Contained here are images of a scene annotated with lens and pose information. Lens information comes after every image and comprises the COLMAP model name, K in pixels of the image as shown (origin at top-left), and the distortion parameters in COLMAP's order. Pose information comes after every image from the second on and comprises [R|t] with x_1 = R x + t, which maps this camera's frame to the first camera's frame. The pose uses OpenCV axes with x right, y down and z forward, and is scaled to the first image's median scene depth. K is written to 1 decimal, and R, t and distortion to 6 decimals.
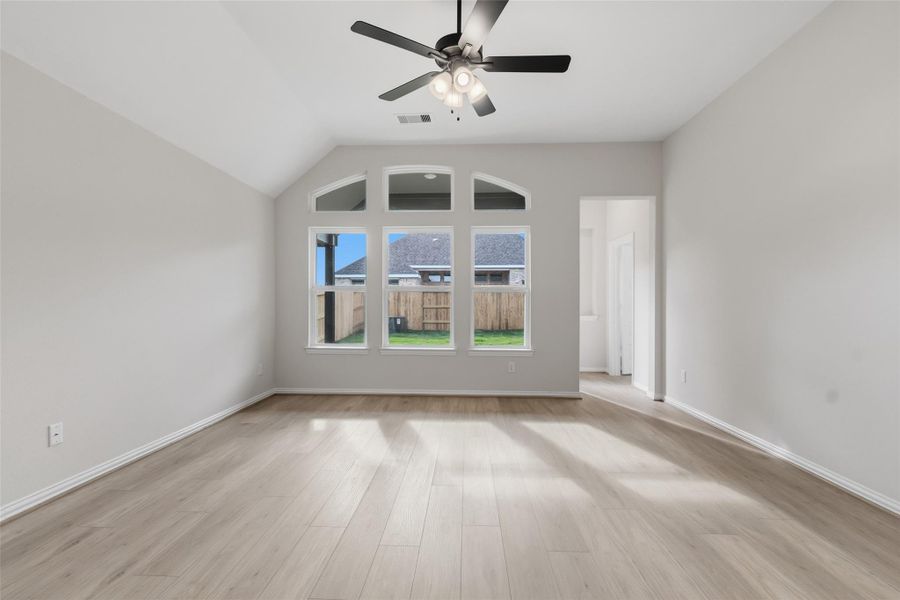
lens RADIAL K [[409.9, 0, 446.5], [0, 409.9, 304.9], [0, 0, 1]] dist [-0.000435, -0.000056]
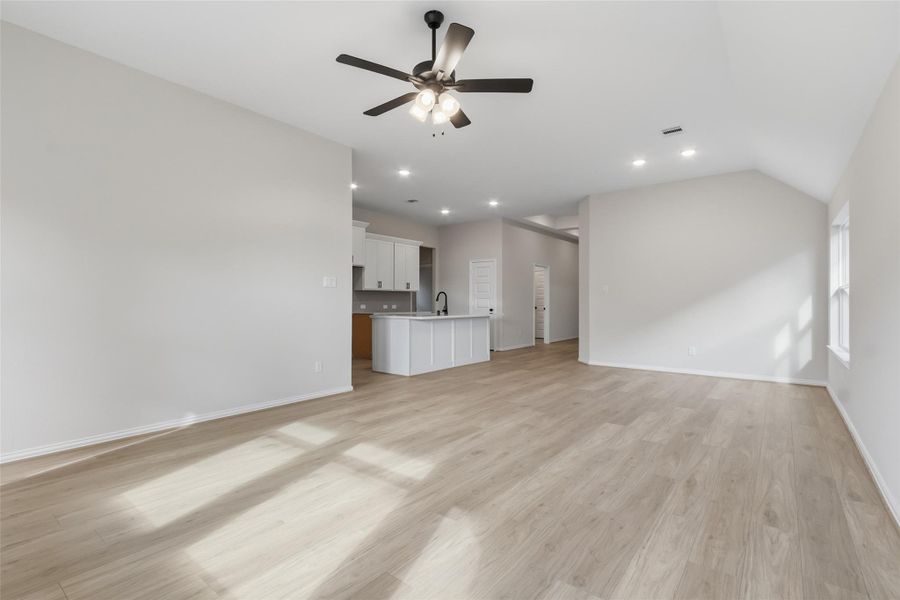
lens RADIAL K [[416.3, 0, 448.1], [0, 416.3, 301.6], [0, 0, 1]] dist [-0.001218, -0.000163]
pose [[-0.813995, -0.003749, 0.580860, -0.337240], [-0.002182, 0.999992, 0.003397, -0.003341], [-0.580868, 0.001498, -0.813996, 0.965107]]
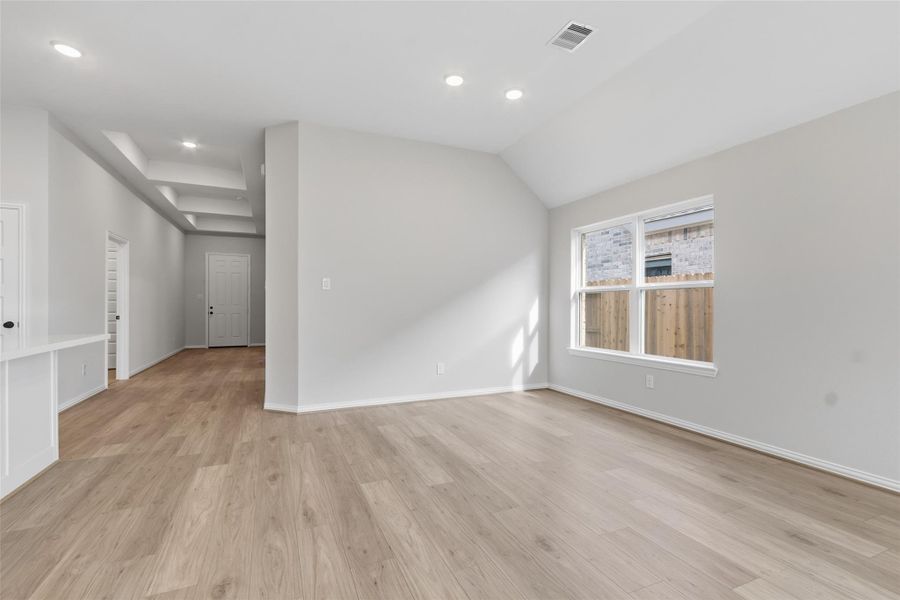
lens RADIAL K [[409.9, 0, 446.5], [0, 409.9, 304.9], [0, 0, 1]] dist [-0.000435, -0.000056]
pose [[-0.899056, -0.001638, -0.437830, 0.232043], [-0.002244, 0.999997, 0.000867, 0.000074], [0.437827, 0.001762, -0.899057, 0.336299]]
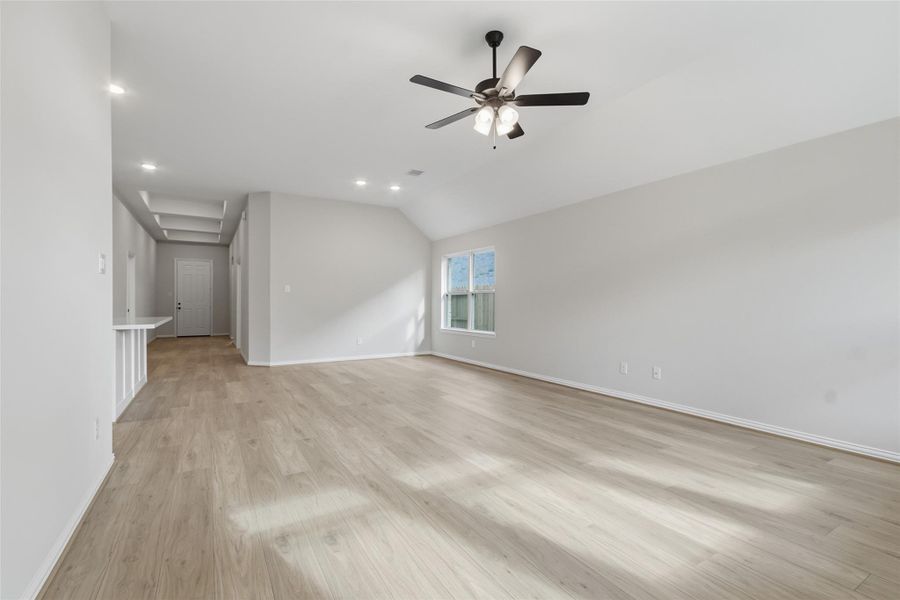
lens RADIAL K [[409.9, 0, 446.5], [0, 409.9, 304.9], [0, 0, 1]] dist [-0.000435, -0.000056]
pose [[-0.836699, -0.000971, -0.547663, 0.408651], [-0.005199, 0.999967, 0.006169, 0.001478], [0.547639, 0.008009, -0.836677, 0.980323]]
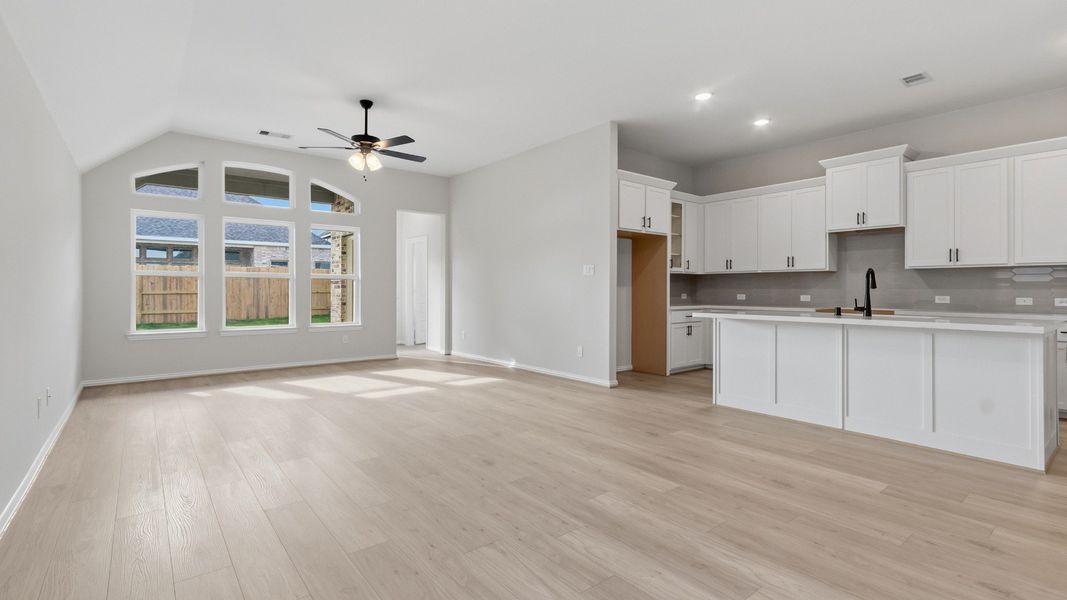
lens RADIAL K [[486.8, 0, 533.5], [0, 486.8, 300.0], [0, 0, 1]] dist [0.002258, 0.000656]
pose [[0.745349, -0.015312, 0.666499, -0.408772], [0.001760, 0.999778, 0.021001, 0.001696], [-0.666672, -0.014480, 0.745210, -0.496767]]
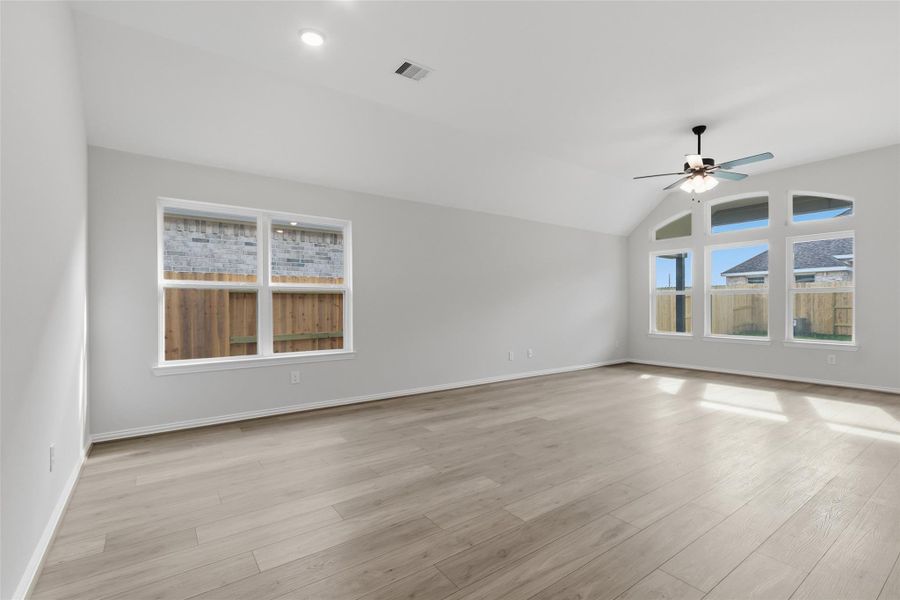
lens RADIAL K [[416.3, 0, 448.1], [0, 416.3, 301.6], [0, 0, 1]] dist [-0.001218, -0.000163]
pose [[0.624705, -0.010574, -0.780789, 0.395484], [0.002583, 0.999931, -0.011474, 0.004817], [0.780857, 0.005151, 0.624689, -0.528512]]
